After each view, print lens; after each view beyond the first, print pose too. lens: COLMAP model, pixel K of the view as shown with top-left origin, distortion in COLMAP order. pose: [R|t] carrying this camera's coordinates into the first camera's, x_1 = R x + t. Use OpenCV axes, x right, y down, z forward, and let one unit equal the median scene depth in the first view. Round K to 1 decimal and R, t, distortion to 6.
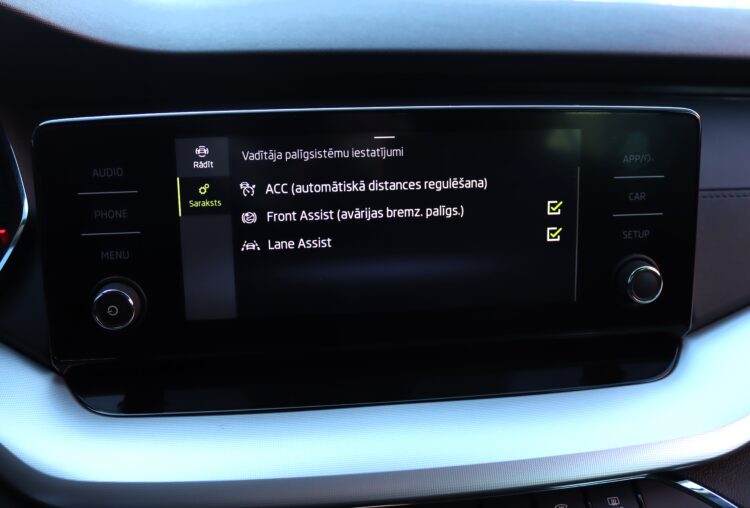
lens RADIAL K [[776.9, 0, 382.7], [0, 776.9, 244.2], [0, 0, 1]] dist [-0.097146, 0.000000]
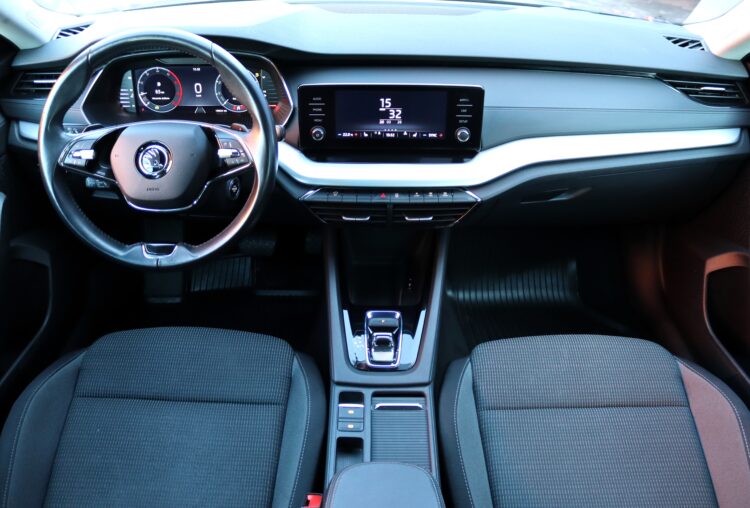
lens RADIAL K [[622.2, 0, 372.7], [0, 622.2, 250.6], [0, 0, 1]] dist [-0.148492, 0.120345]
pose [[0.991641, 0.079732, -0.101446, 0.253133], [-0.044544, 0.949434, 0.310790, -0.305040], [0.121096, -0.303673, 0.945049, -1.855537]]
